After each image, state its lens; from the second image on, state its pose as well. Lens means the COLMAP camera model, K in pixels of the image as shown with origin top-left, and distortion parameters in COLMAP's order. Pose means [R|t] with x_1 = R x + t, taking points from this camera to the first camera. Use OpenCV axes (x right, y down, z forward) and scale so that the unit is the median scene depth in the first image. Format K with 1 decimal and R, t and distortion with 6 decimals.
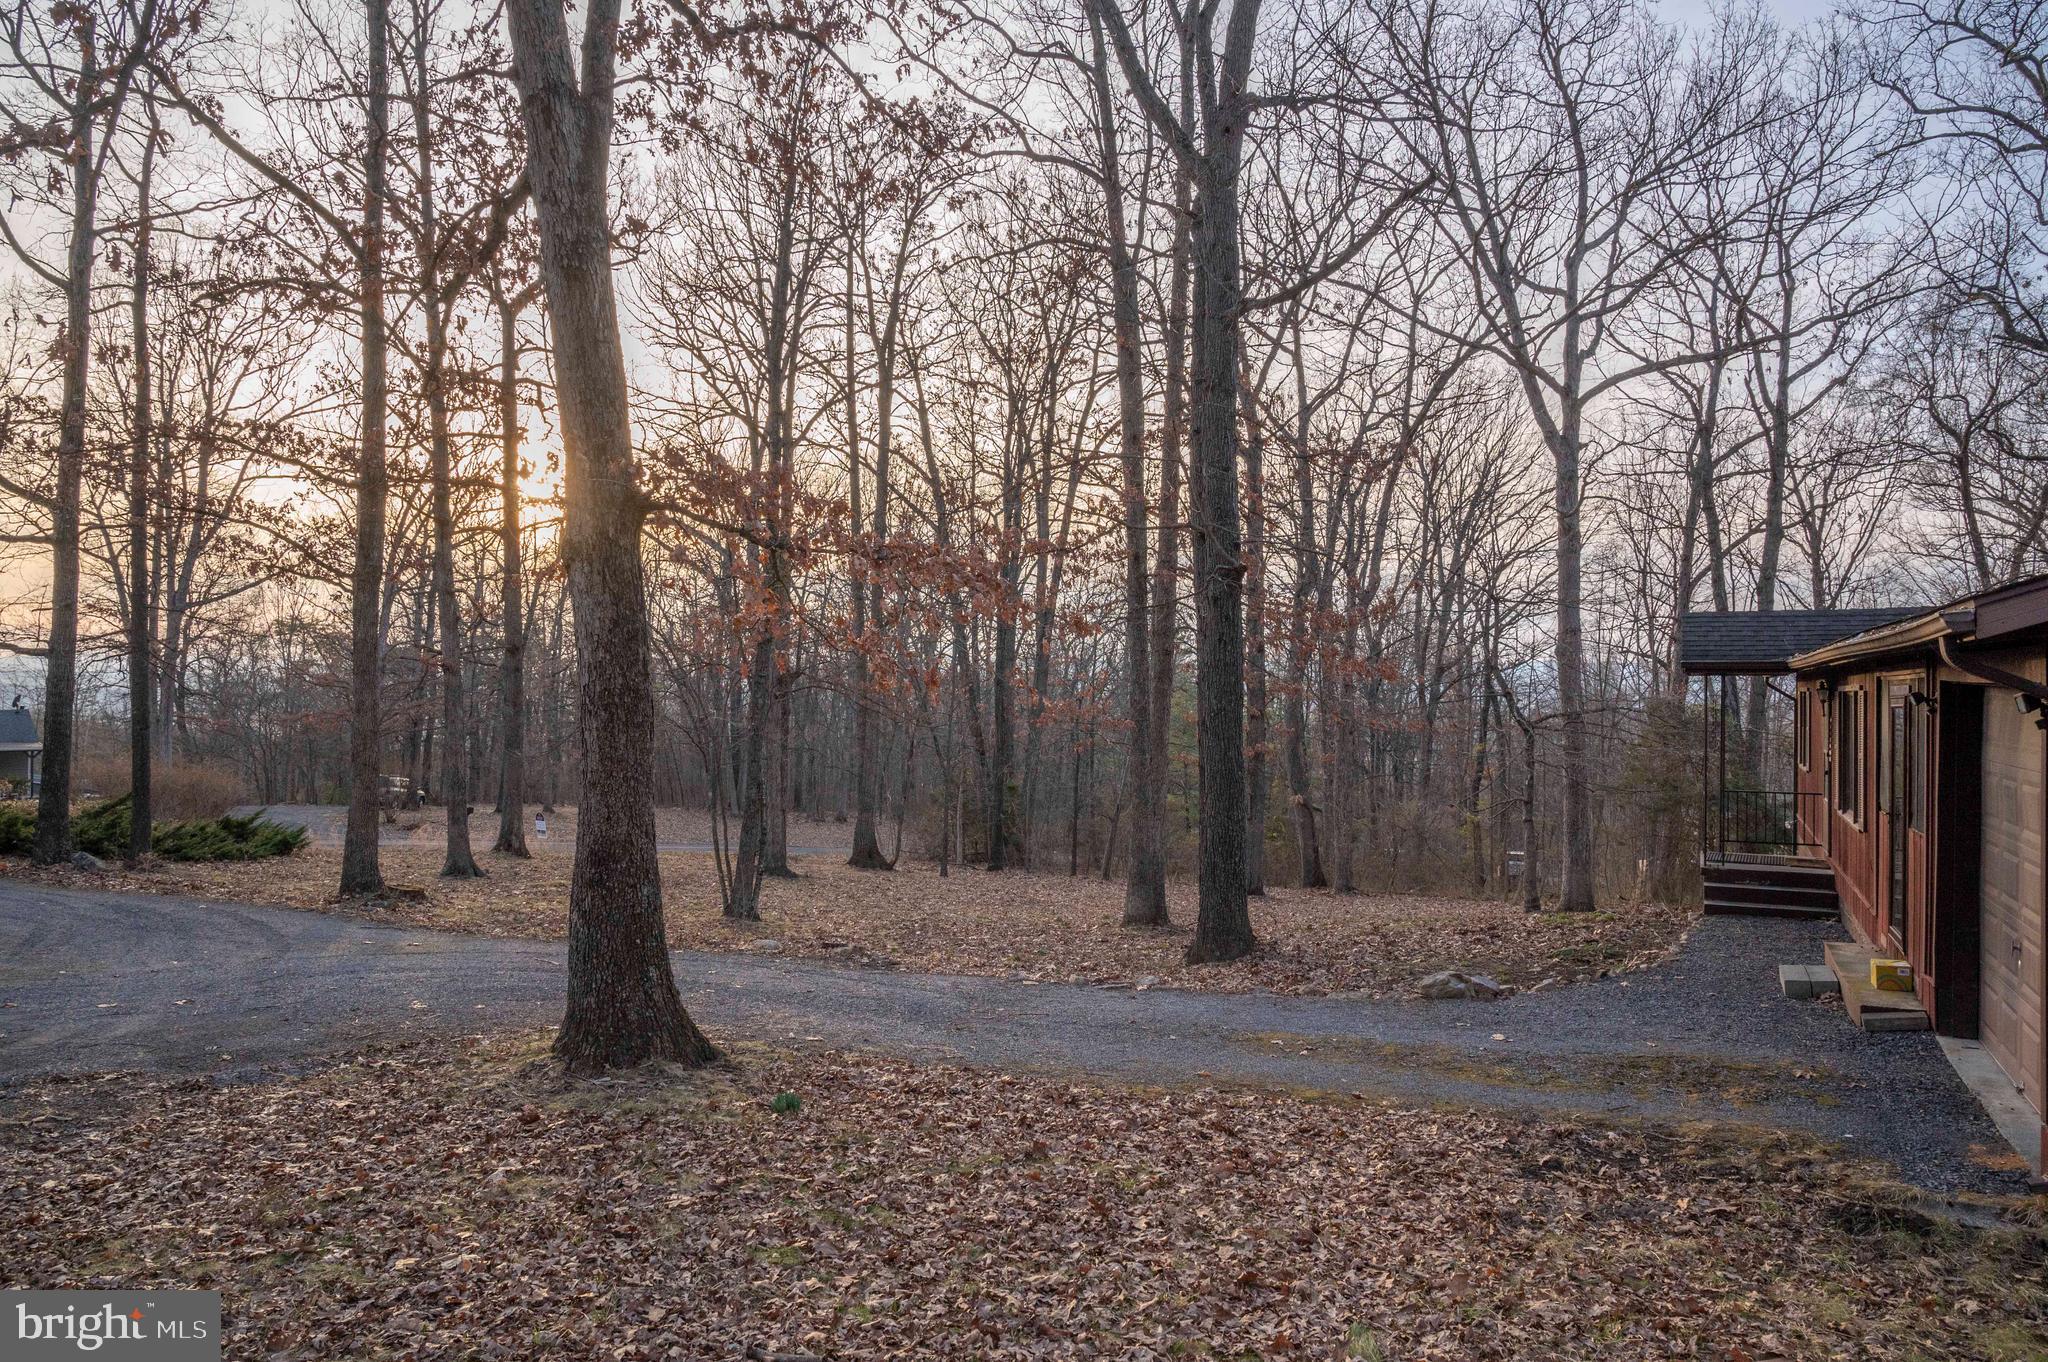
lens RADIAL K [[1390.2, 0, 1025.1], [0, 1390.2, 679.5], [0, 0, 1]] dist [-0.002943, 0.002028]
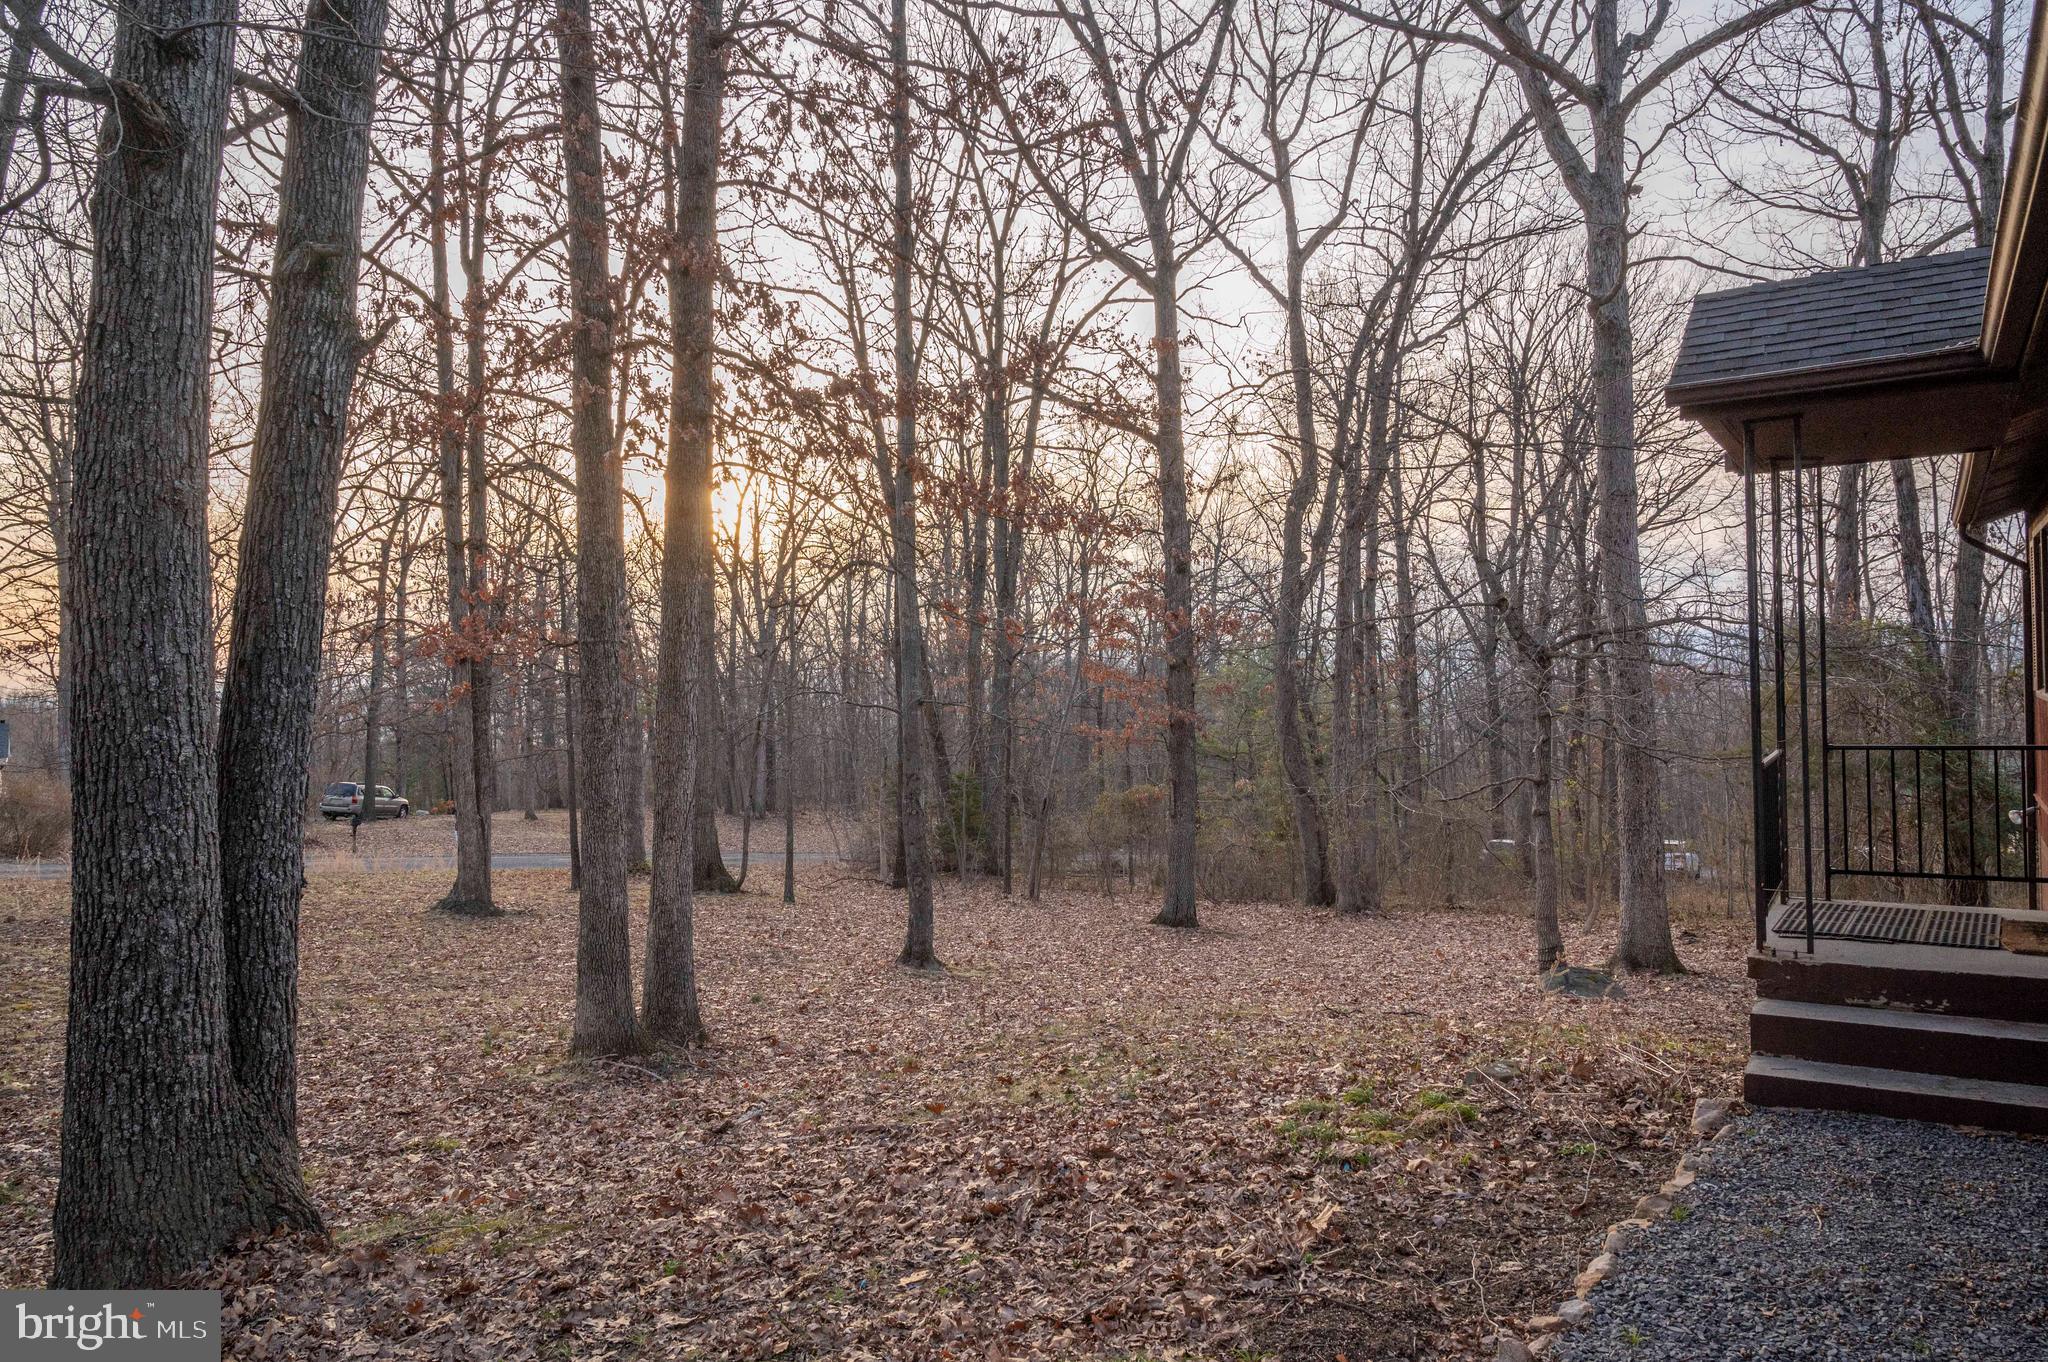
lens RADIAL K [[1390.2, 0, 1008.9], [0, 1390.2, 689.0], [0, 0, 1]] dist [-0.002943, 0.002028]
pose [[0.990988, -0.034222, -0.129506, 0.345685], [0.035820, 0.999308, 0.010032, 0.054861], [0.129073, -0.014581, 0.991528, 0.618570]]
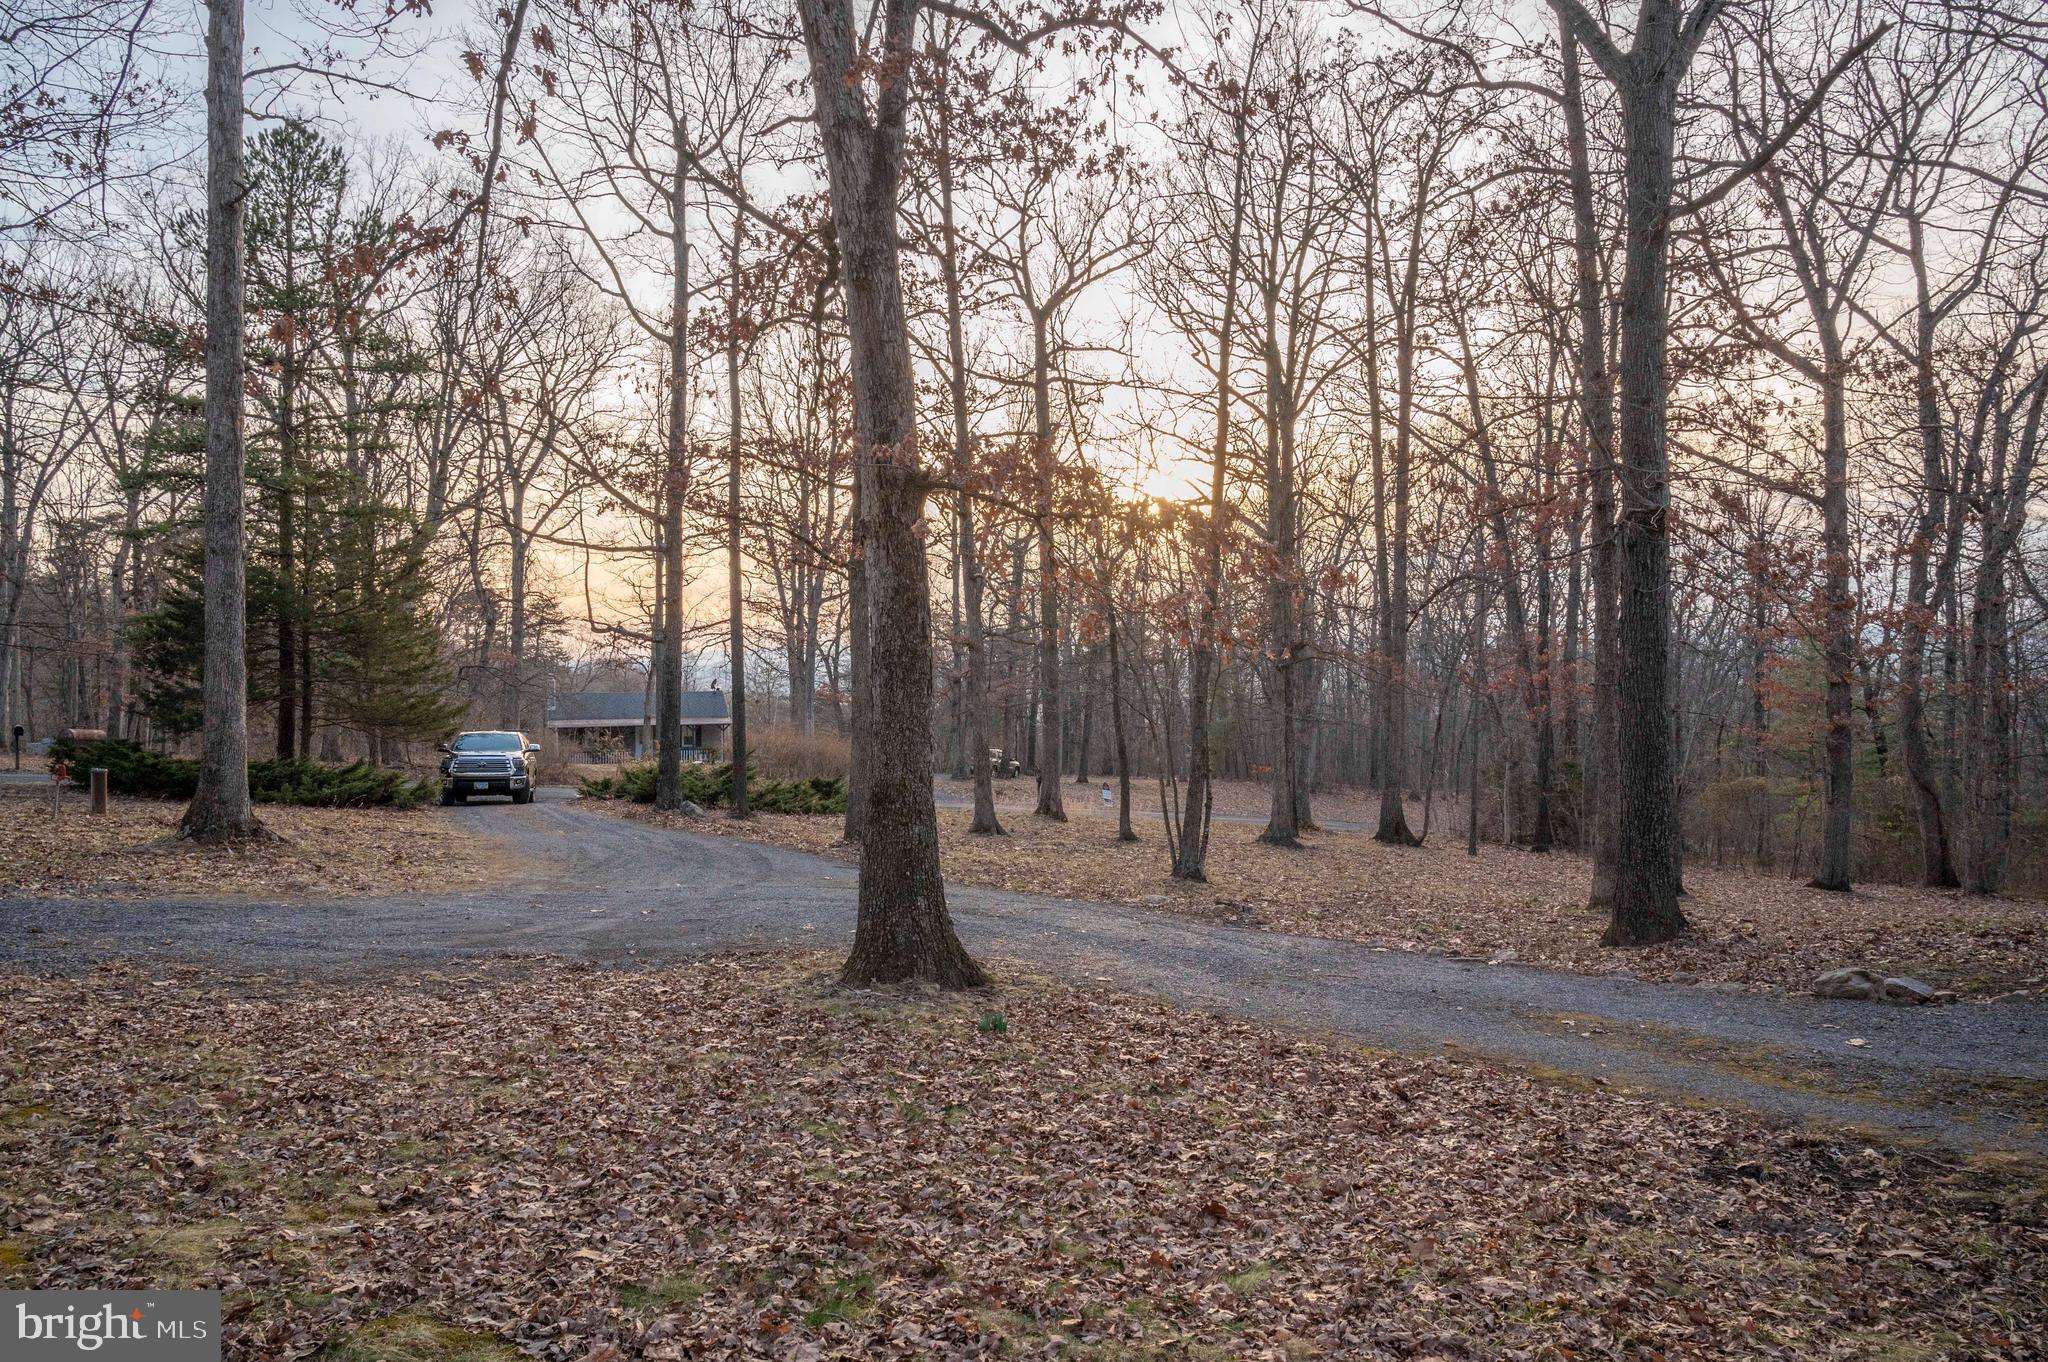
lens RADIAL K [[1390.2, 0, 1011.6], [0, 1390.2, 682.1], [0, 0, 1]] dist [-0.002943, 0.002028]
pose [[0.904477, -0.010826, -0.426386, 0.141867], [0.018137, 0.999750, 0.013088, 0.010270], [0.426137, -0.019571, 0.904447, 0.010664]]
